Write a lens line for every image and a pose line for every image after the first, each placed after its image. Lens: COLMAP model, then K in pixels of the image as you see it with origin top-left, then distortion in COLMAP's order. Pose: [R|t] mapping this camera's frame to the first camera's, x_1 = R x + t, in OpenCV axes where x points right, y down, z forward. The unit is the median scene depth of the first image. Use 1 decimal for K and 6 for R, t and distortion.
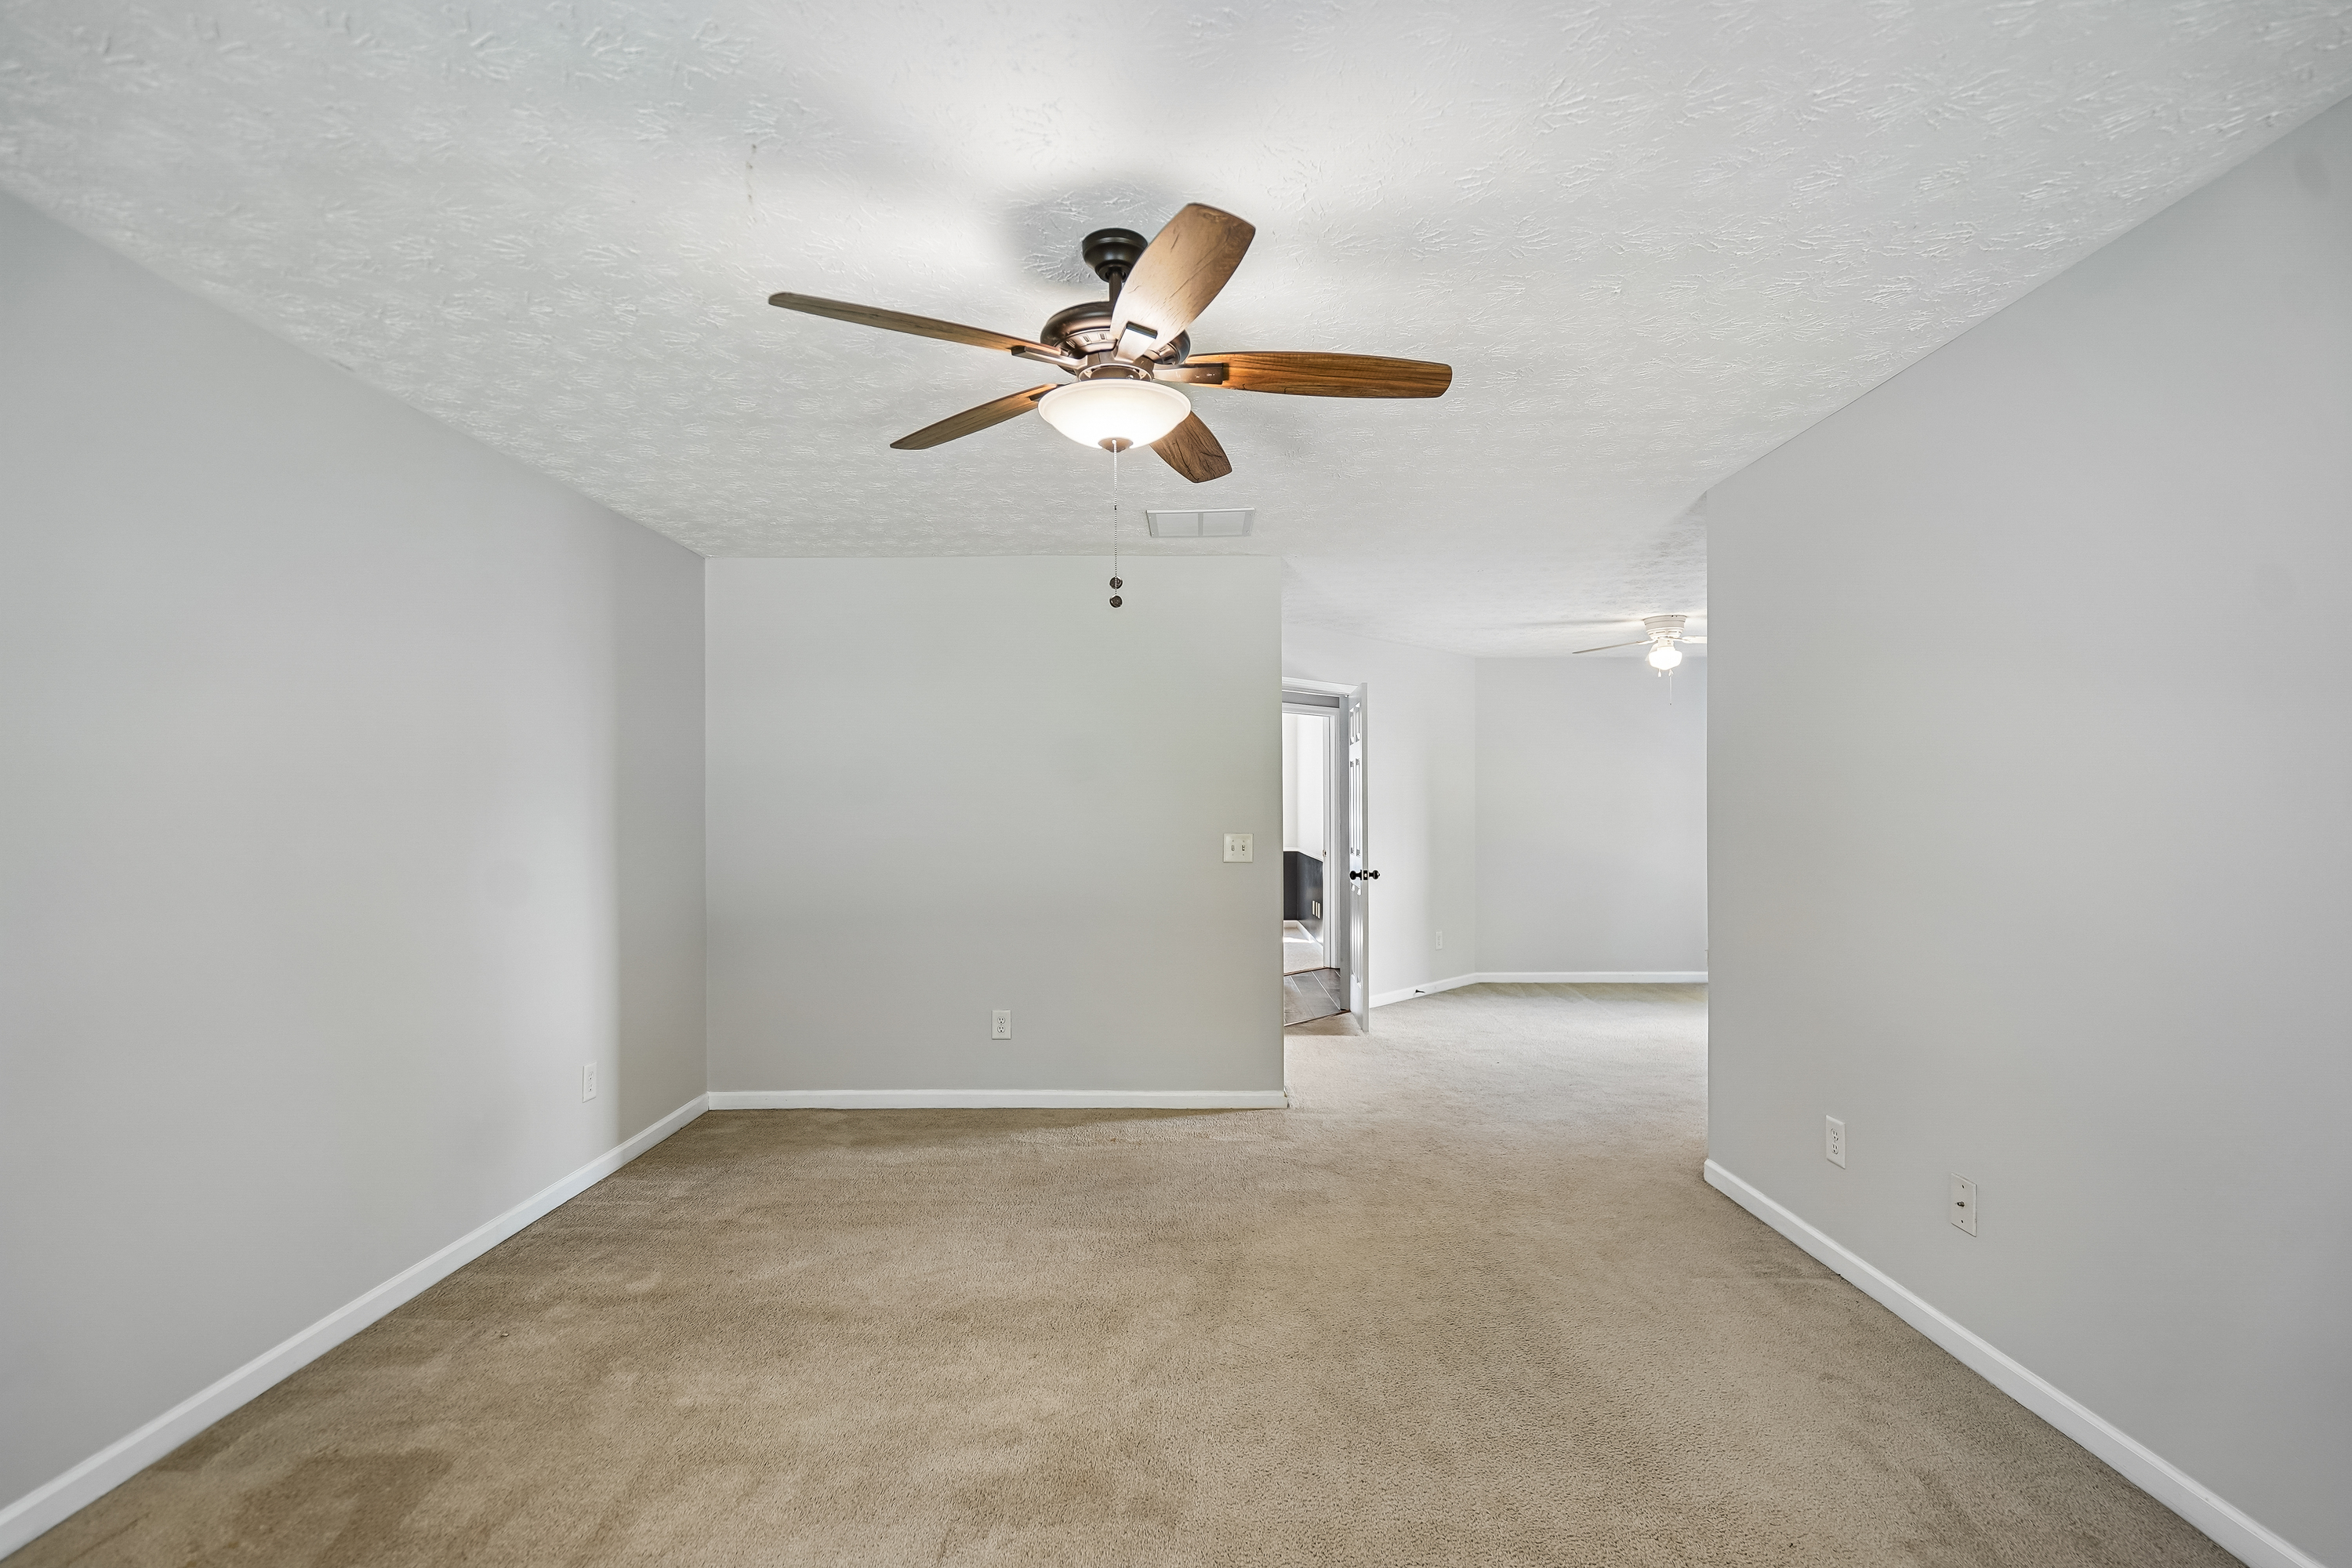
lens RADIAL K [[1090.9, 0, 1177.2], [0, 1090.9, 814.3], [0, 0, 1]] dist [-0.002188, 0.001220]
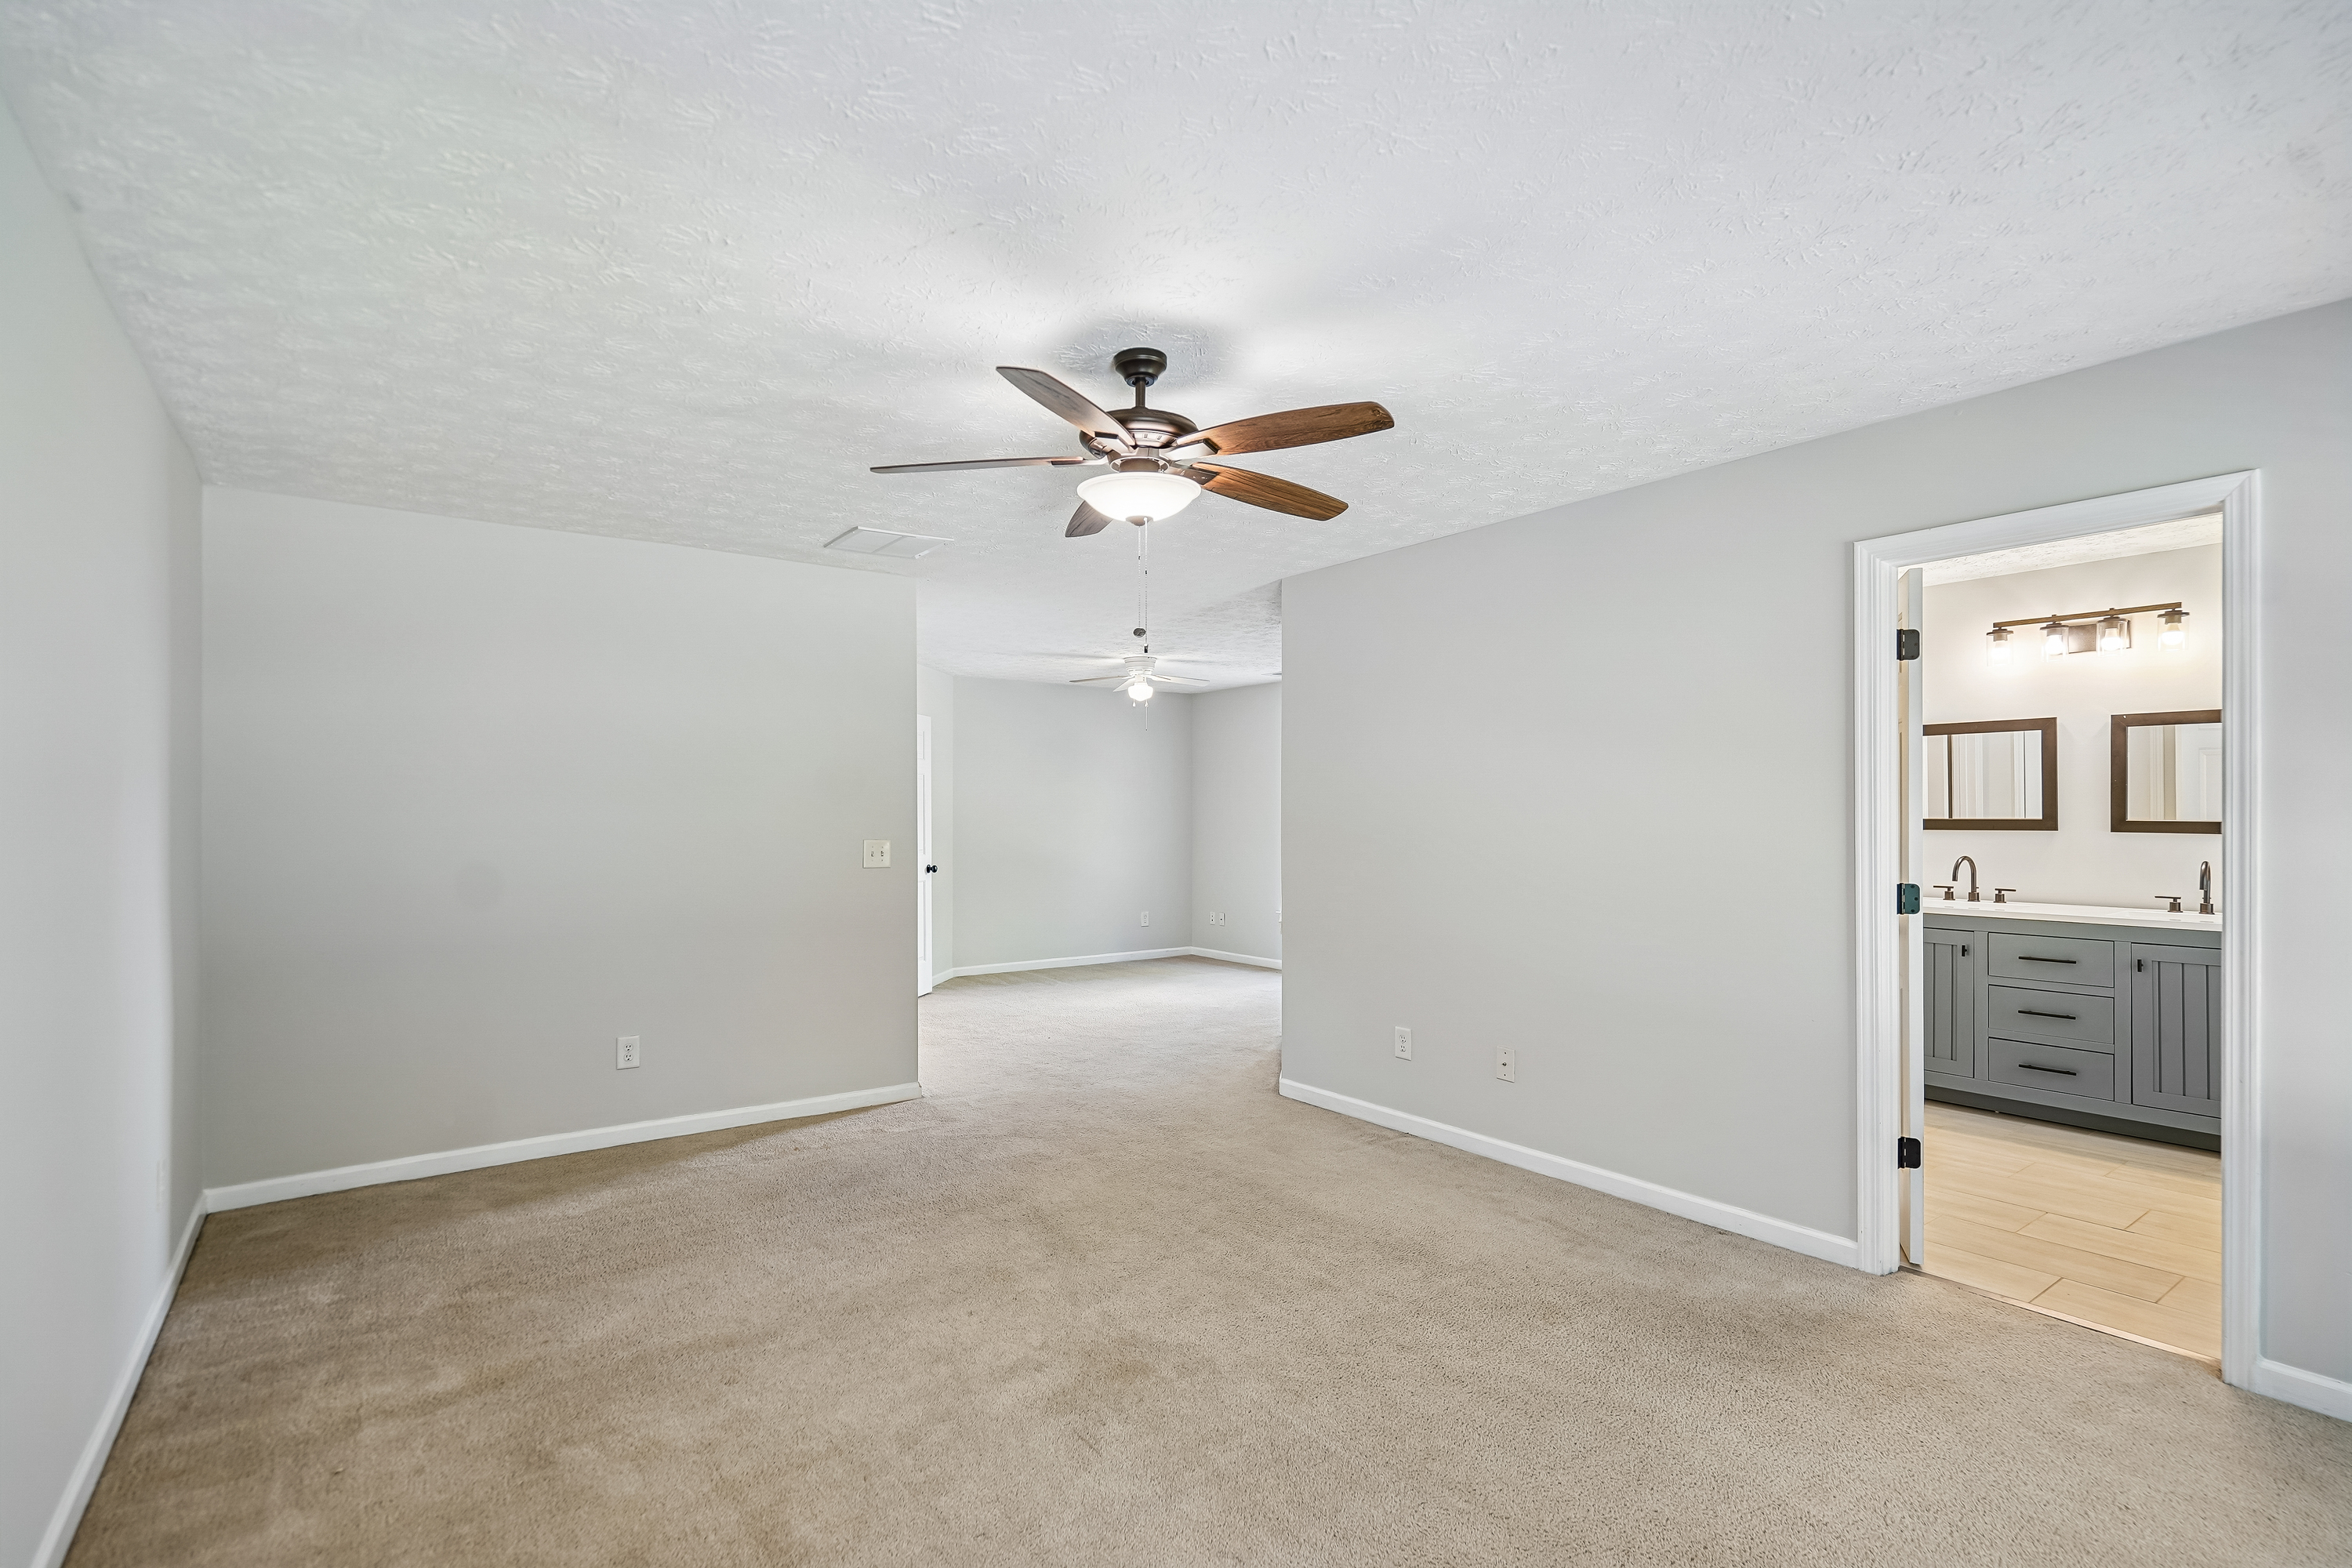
lens RADIAL K [[1090.9, 0, 1177.2], [0, 1090.9, 814.3], [0, 0, 1]] dist [-0.002188, 0.001220]
pose [[0.811133, 0.001495, 0.584859, -0.383702], [0.001960, 0.999984, -0.005276, -0.000435], [-0.584858, 0.005426, 0.811118, -0.010374]]
